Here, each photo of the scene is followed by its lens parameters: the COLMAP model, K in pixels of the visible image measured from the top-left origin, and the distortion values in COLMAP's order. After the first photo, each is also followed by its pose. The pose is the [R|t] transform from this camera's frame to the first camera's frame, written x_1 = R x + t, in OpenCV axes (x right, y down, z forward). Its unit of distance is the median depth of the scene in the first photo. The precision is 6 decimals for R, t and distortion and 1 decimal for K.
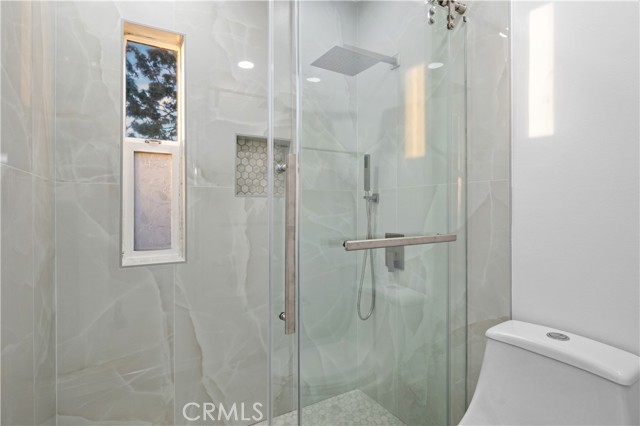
lens RADIAL K [[323.4, 0, 319.1], [0, 323.4, 208.0], [0, 0, 1]] dist [0.000974, 0.000123]
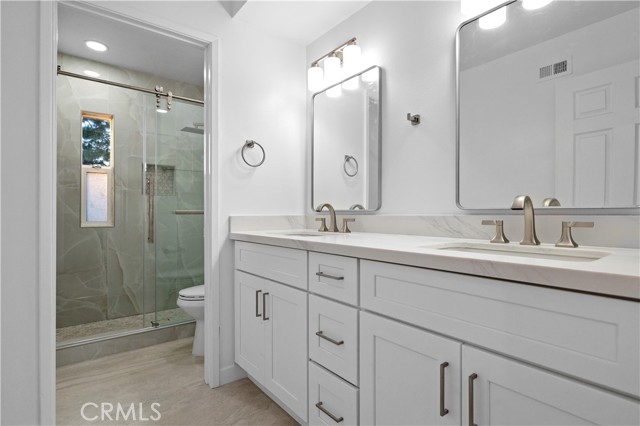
lens RADIAL K [[326.2, 0, 320.0], [0, 326.2, 213.0], [0, 0, 1]] dist [0.000255, -0.000058]
pose [[0.991683, 0.001154, 0.128702, 0.611600], [-0.001168, 0.999999, 0.000038, 0.079241], [-0.128702, -0.000188, 0.991683, -1.208124]]
